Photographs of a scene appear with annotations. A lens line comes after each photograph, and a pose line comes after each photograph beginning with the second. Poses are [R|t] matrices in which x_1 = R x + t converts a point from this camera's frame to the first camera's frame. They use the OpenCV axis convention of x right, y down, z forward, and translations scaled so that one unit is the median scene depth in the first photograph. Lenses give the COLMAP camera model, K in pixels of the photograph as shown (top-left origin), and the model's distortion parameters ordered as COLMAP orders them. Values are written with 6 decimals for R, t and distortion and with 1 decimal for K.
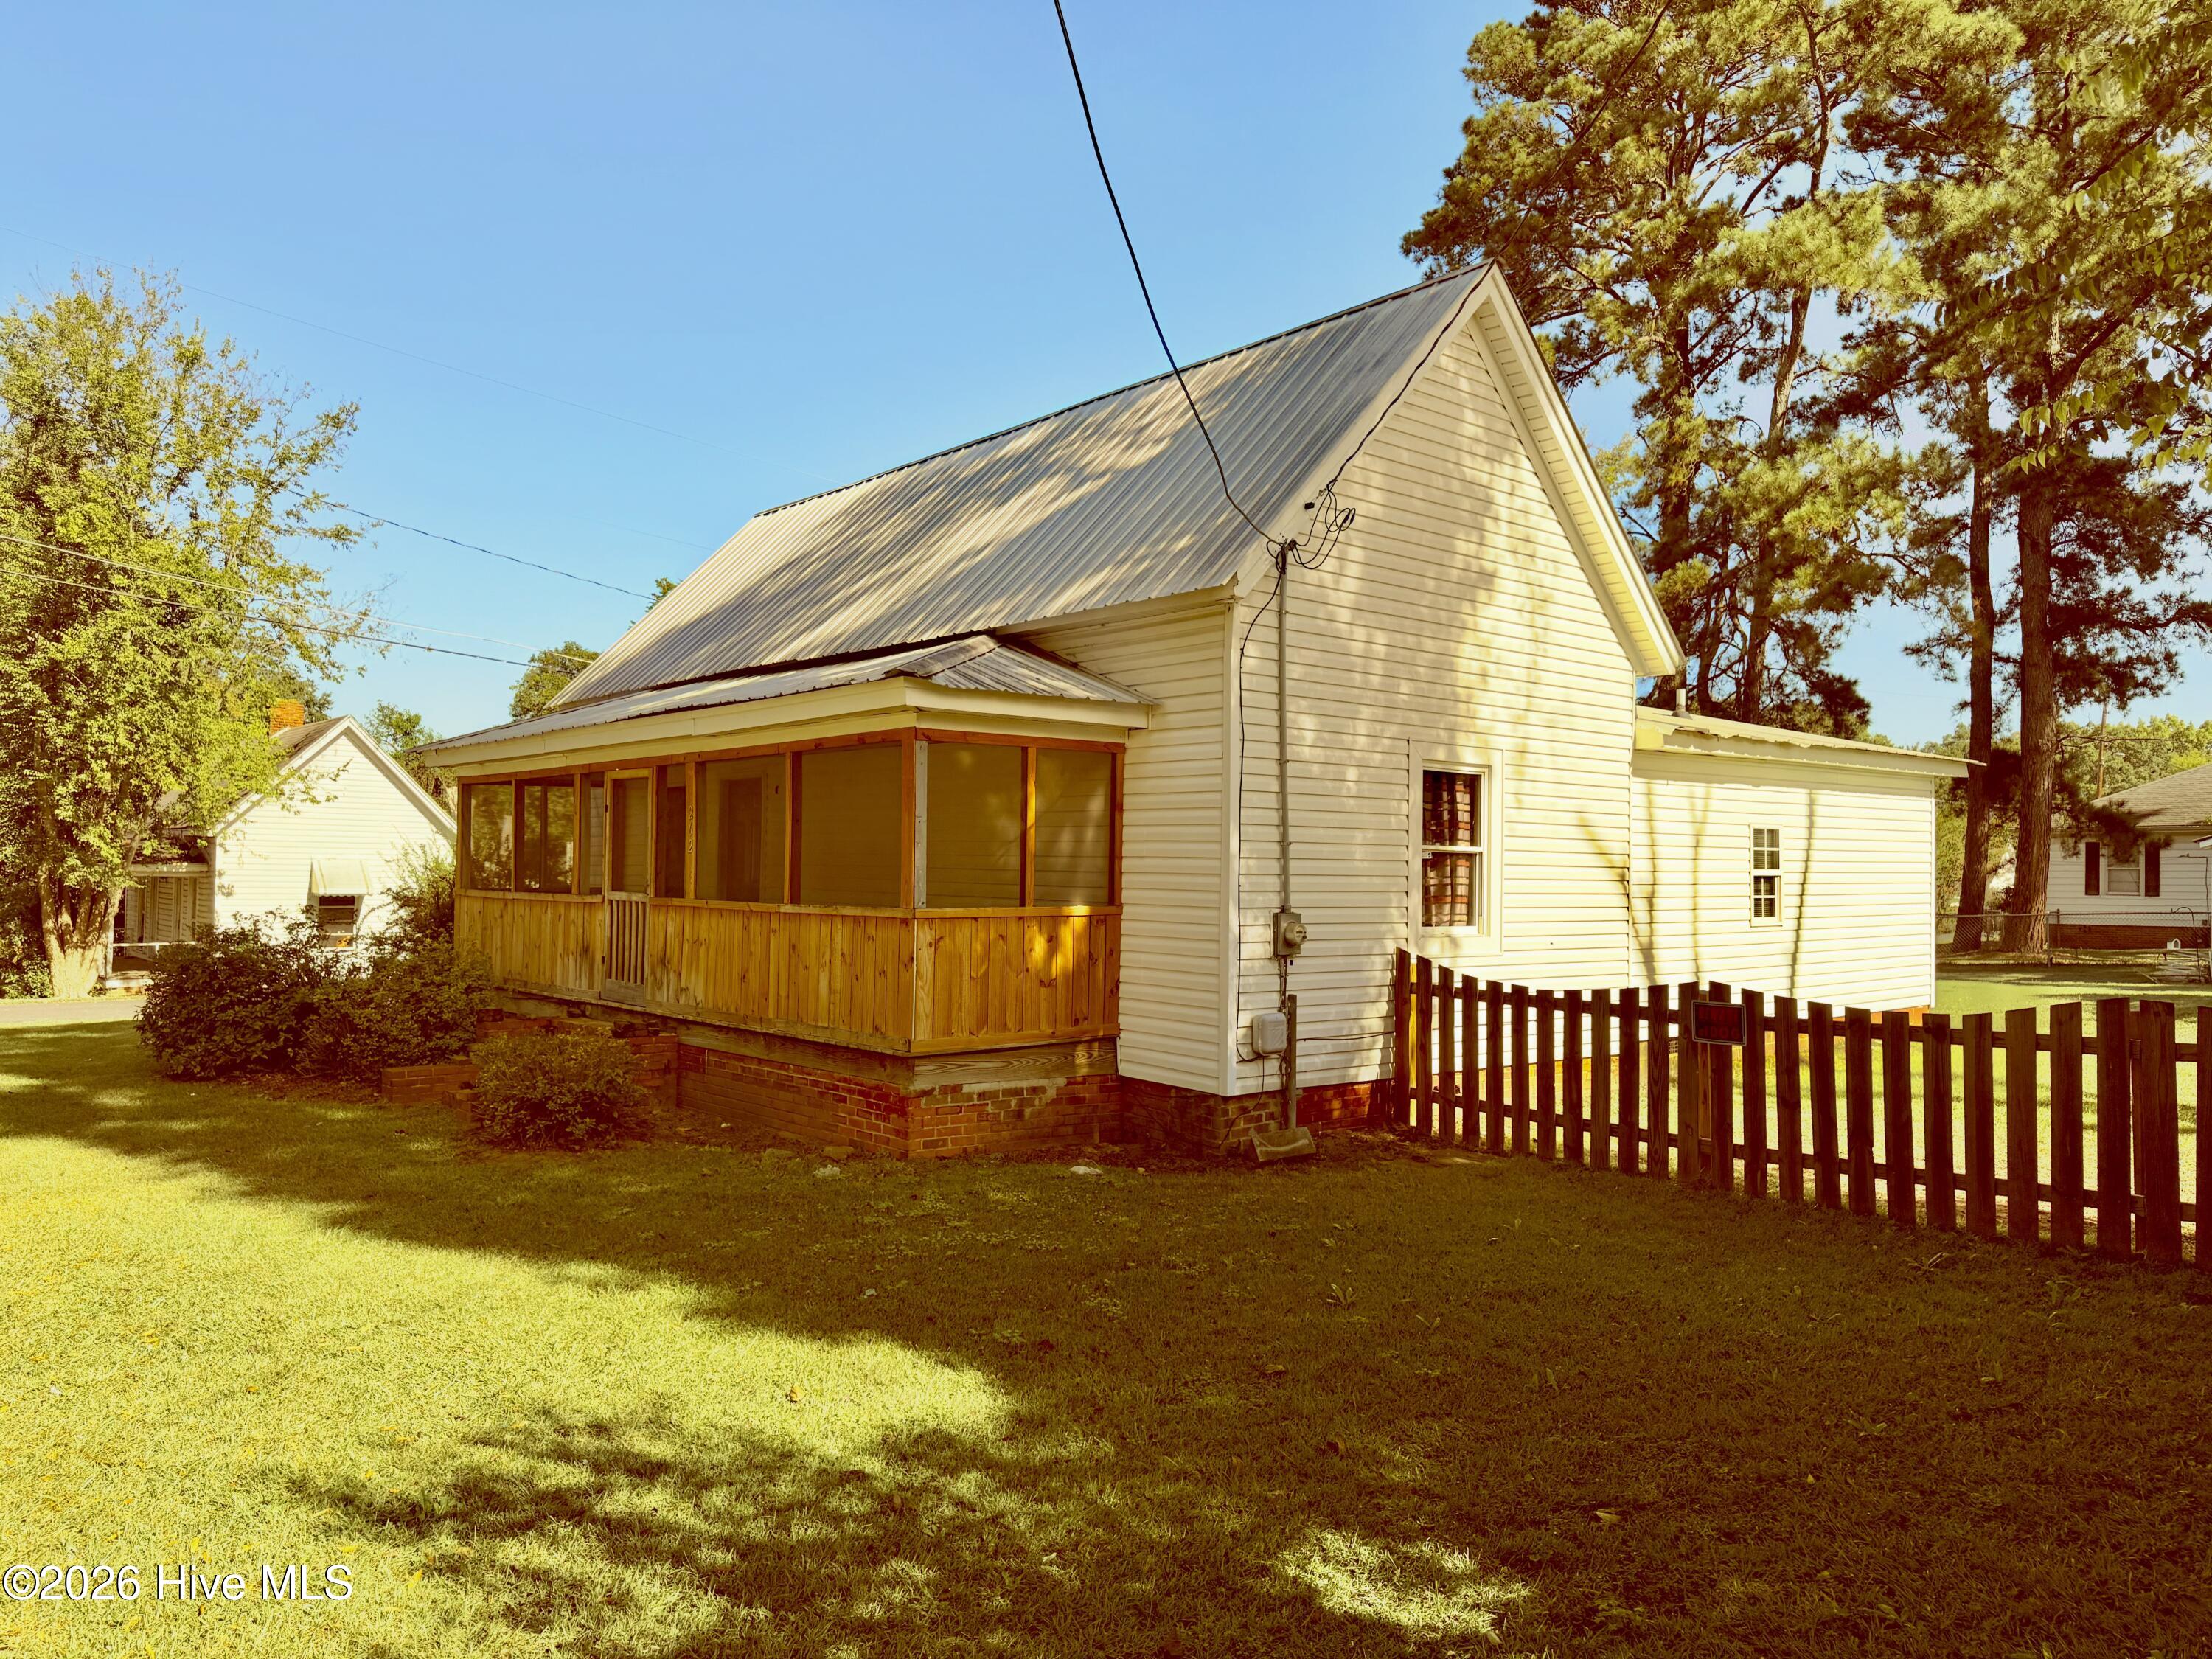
lens RADIAL K [[1584.0, 0, 1106.0], [0, 1584.0, 829.5], [0, 0, 1]] dist [-0.001422, -0.008757]
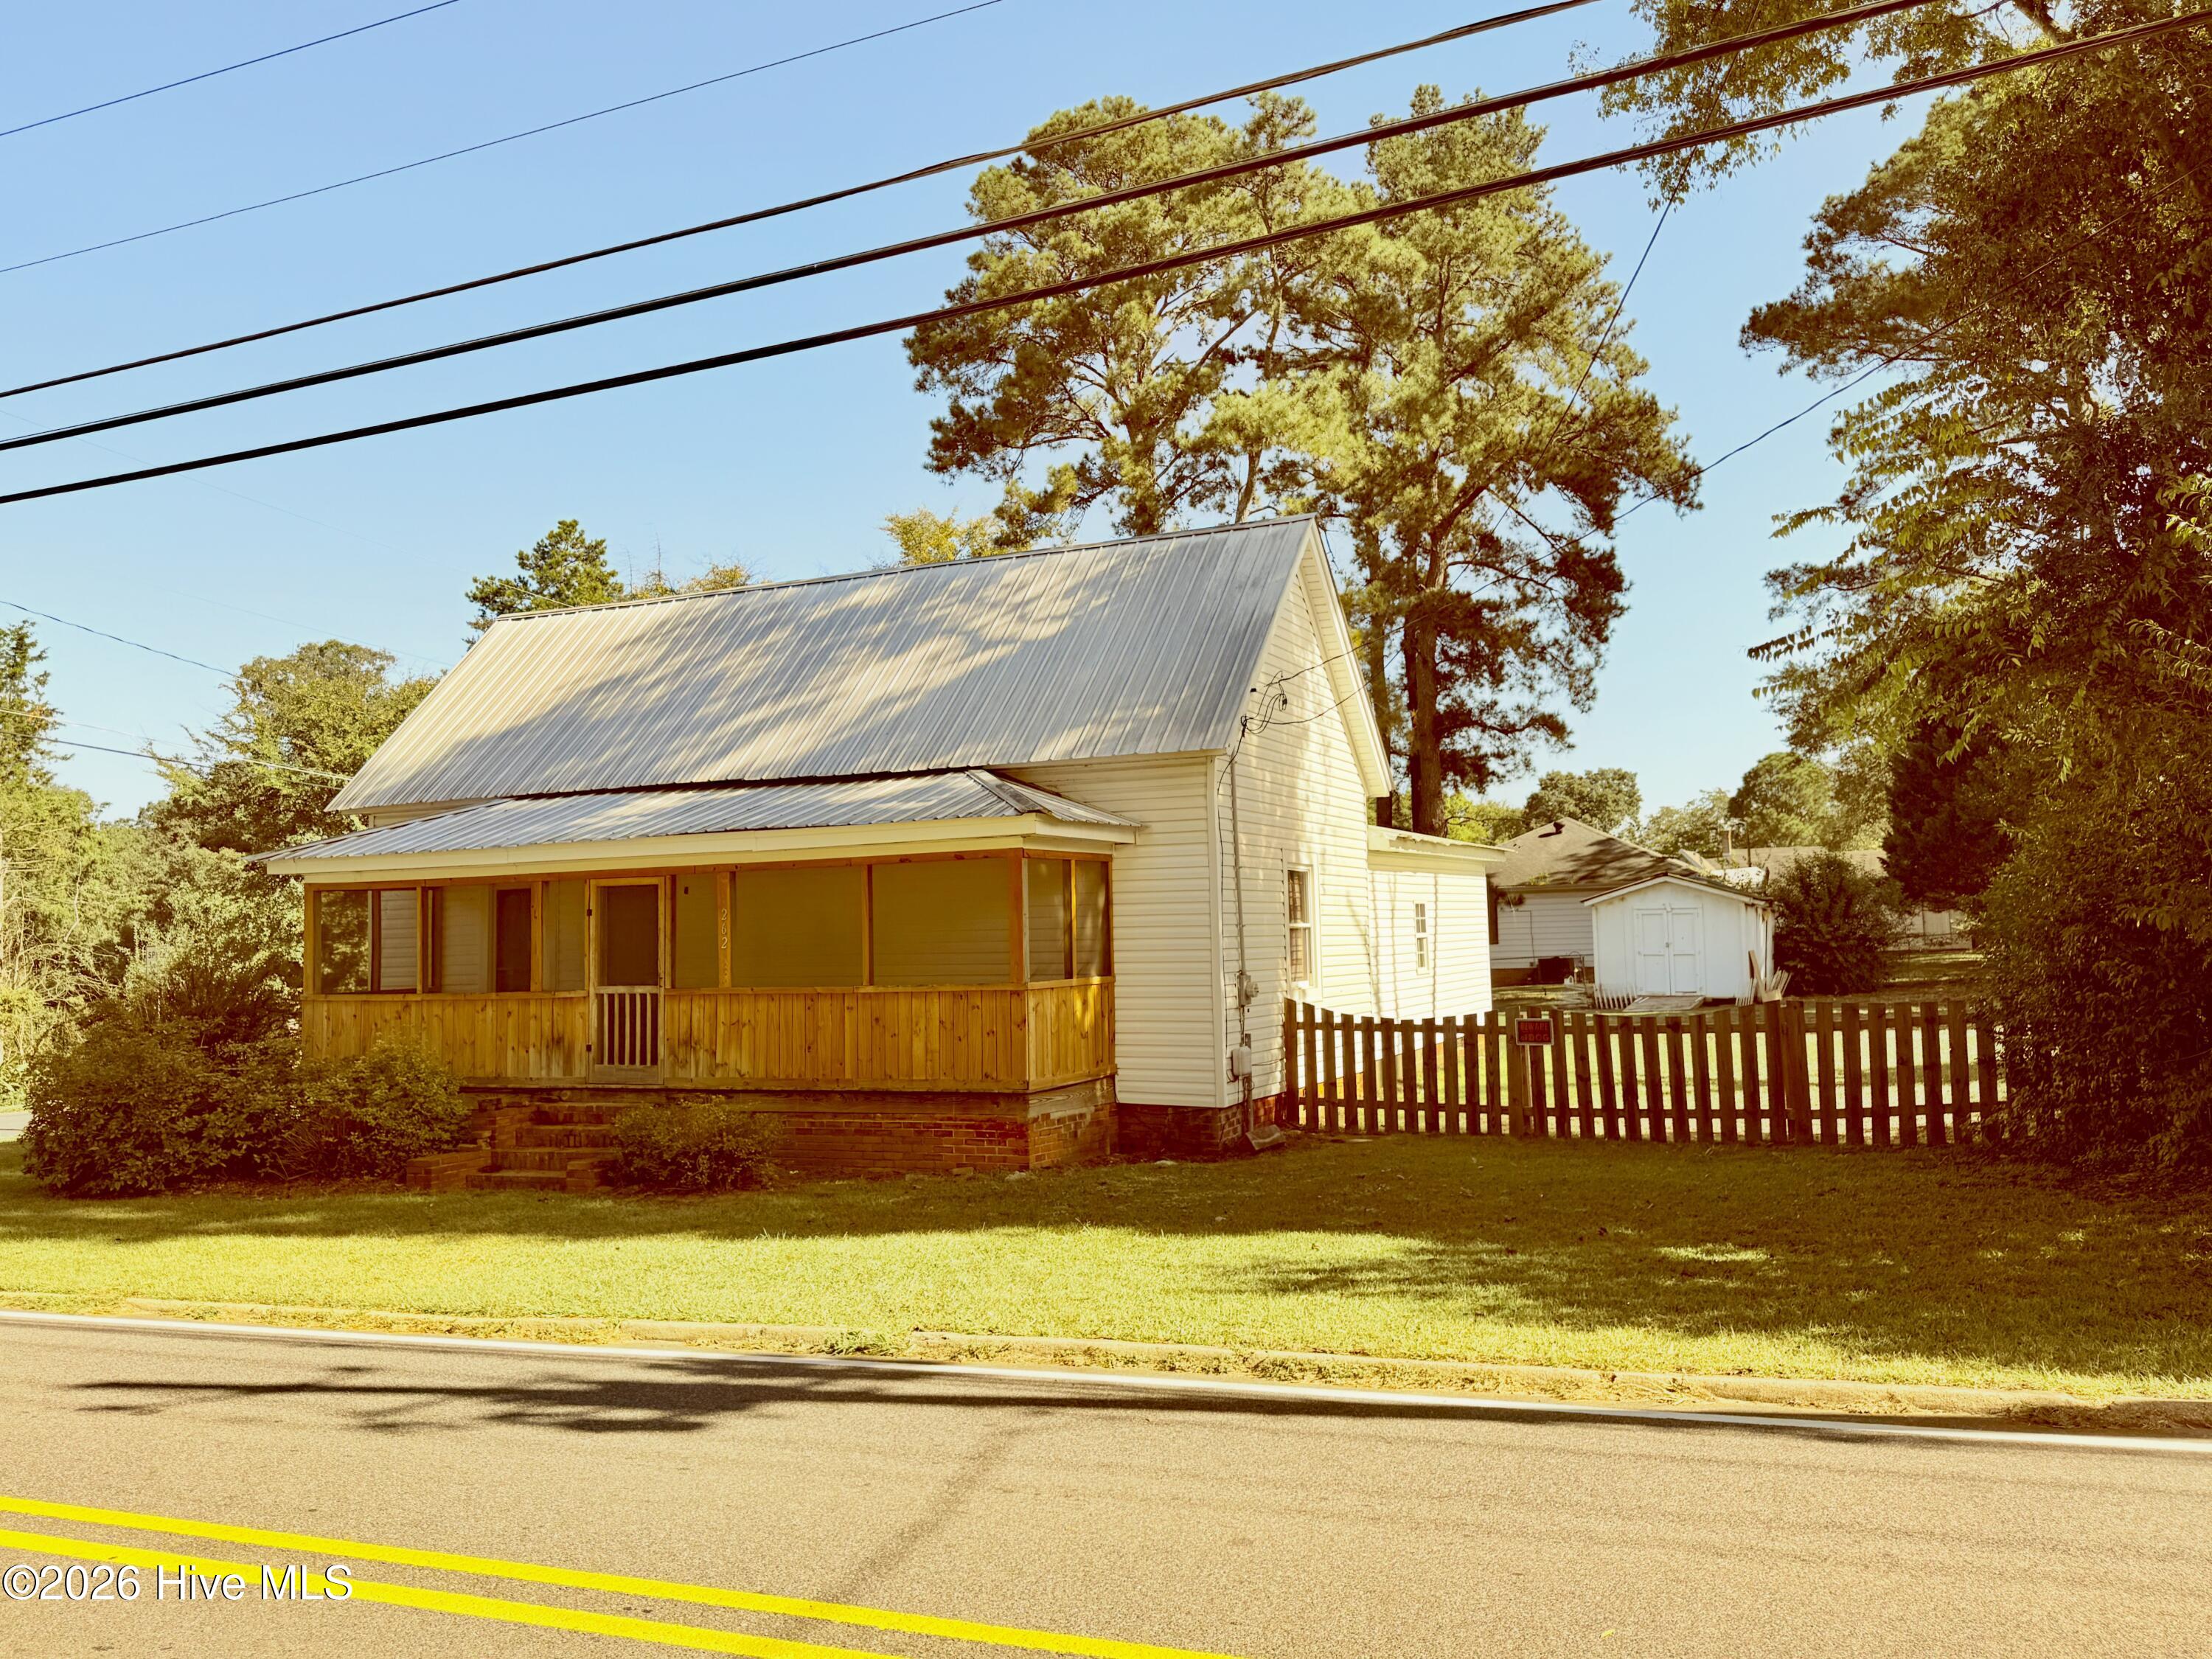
lens RADIAL K [[1698.1, 0, 1123.4], [0, 1698.1, 823.0], [0, 0, 1]] dist [0.068250, -0.103726]
pose [[0.908128, -0.004898, 0.418663, -0.583089], [0.023770, 0.998922, -0.039873, -0.023480], [-0.418017, 0.046161, 0.907266, -0.316805]]
